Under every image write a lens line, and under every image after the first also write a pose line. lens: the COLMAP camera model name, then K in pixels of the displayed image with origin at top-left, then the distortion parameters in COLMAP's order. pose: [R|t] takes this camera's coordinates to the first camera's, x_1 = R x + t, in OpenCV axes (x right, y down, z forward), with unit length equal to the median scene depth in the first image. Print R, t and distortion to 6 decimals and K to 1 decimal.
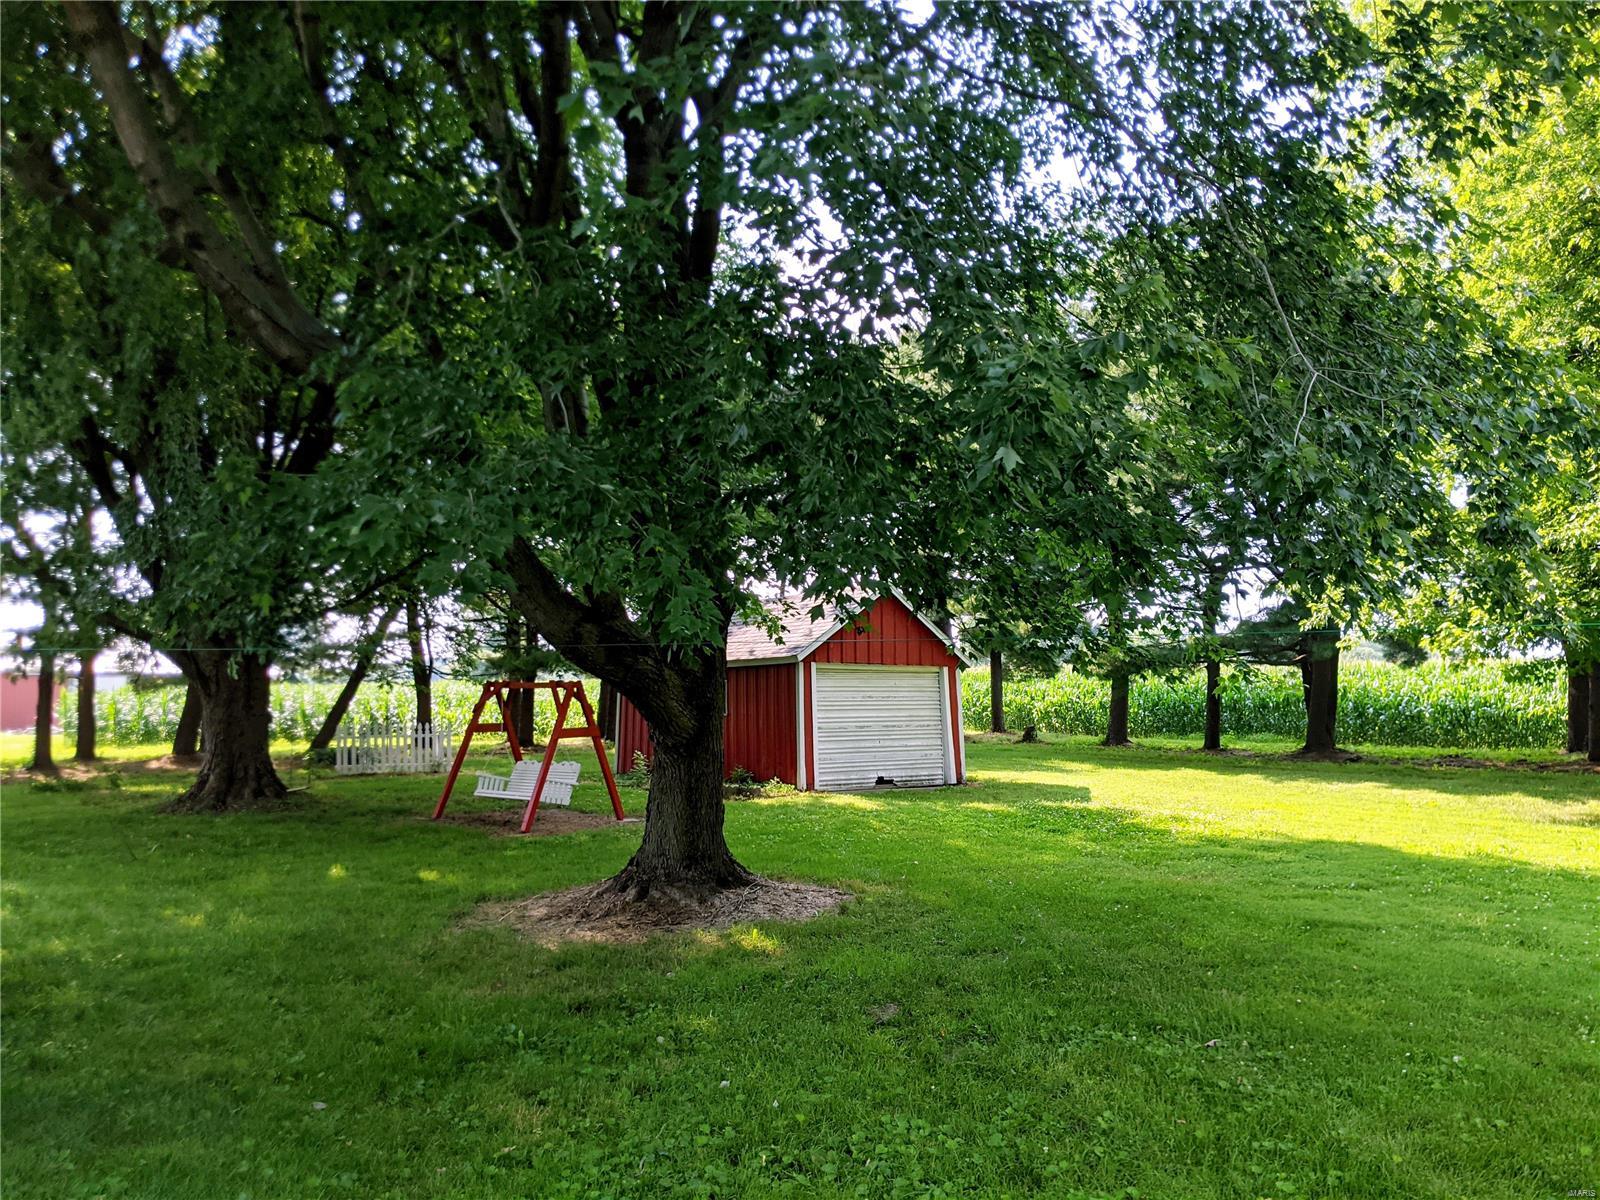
lens RADIAL K [[1289.2, 0, 800.0], [0, 1289.2, 600.0], [0, 0, 1]] dist [-0.000933, -0.007656]
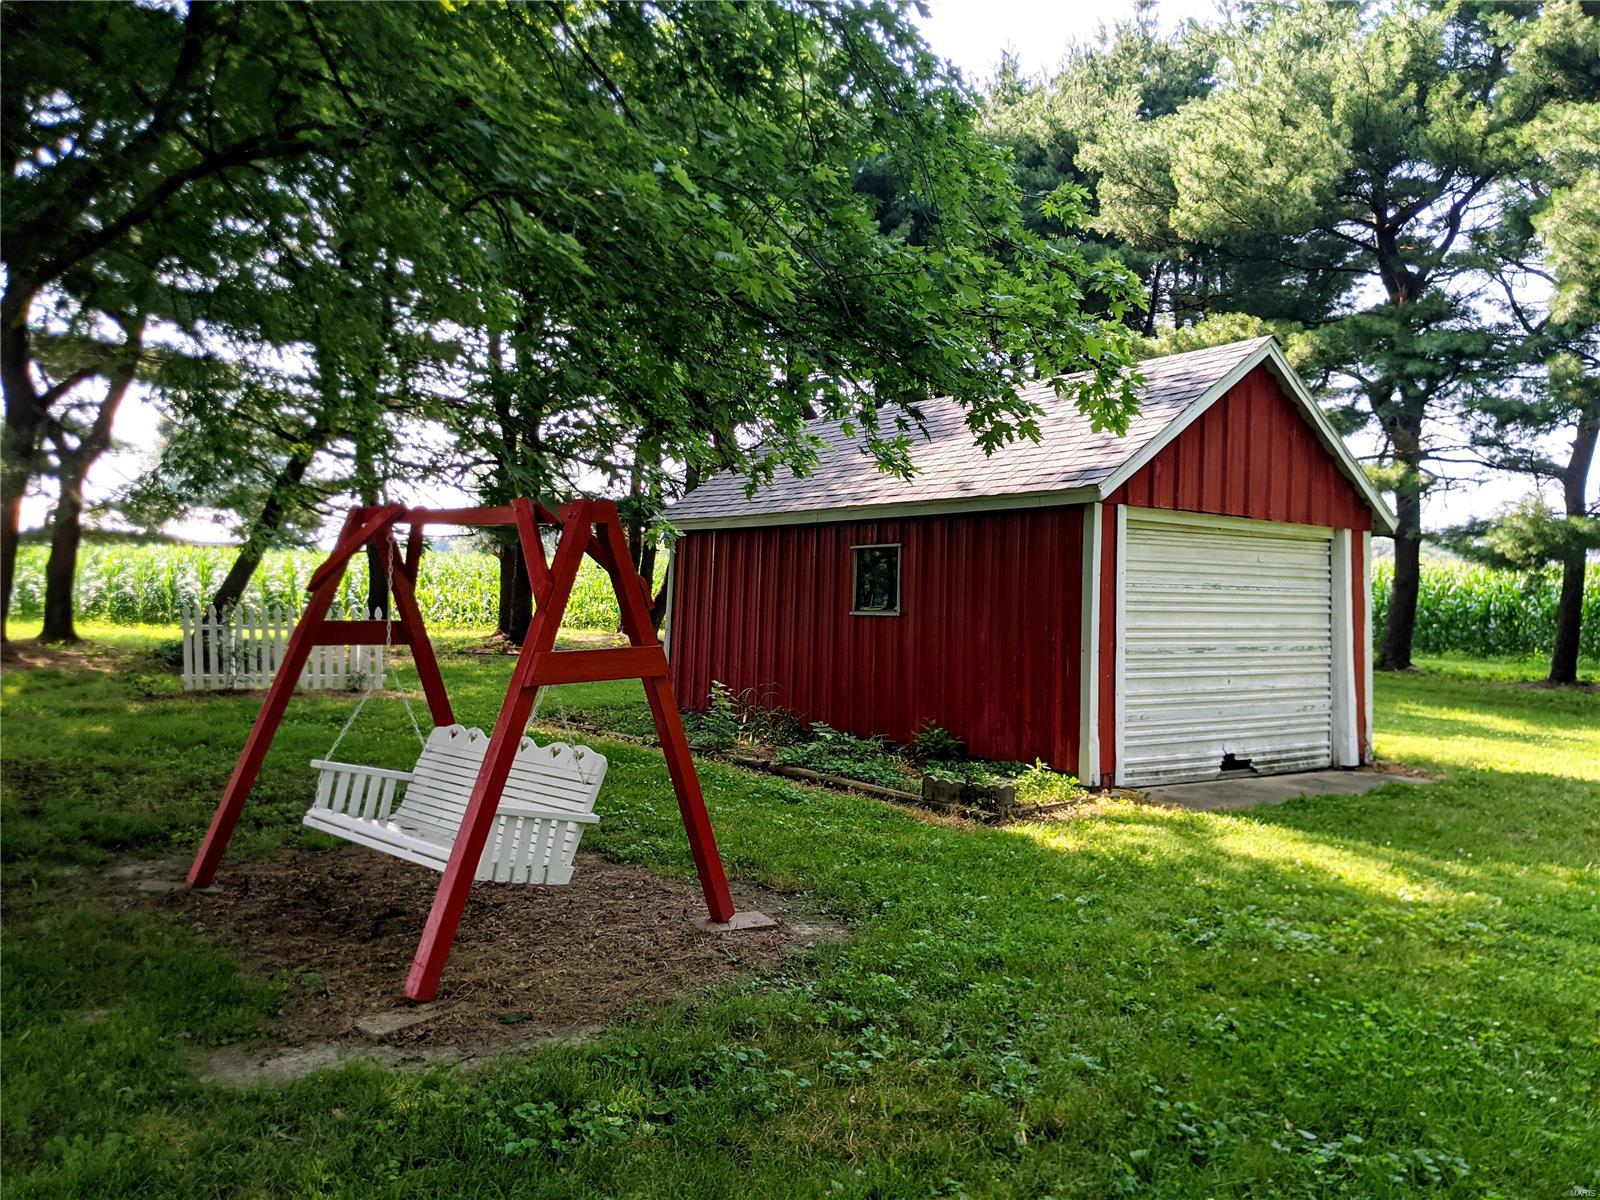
lens RADIAL K [[1289.2, 0, 800.0], [0, 1289.2, 600.0], [0, 0, 1]] dist [-0.000933, -0.007656]
pose [[0.999526, 0.028054, -0.012667, -0.095874], [-0.026922, 0.996264, 0.082060, 0.047566], [0.014922, -0.081680, 0.996547, 0.550969]]
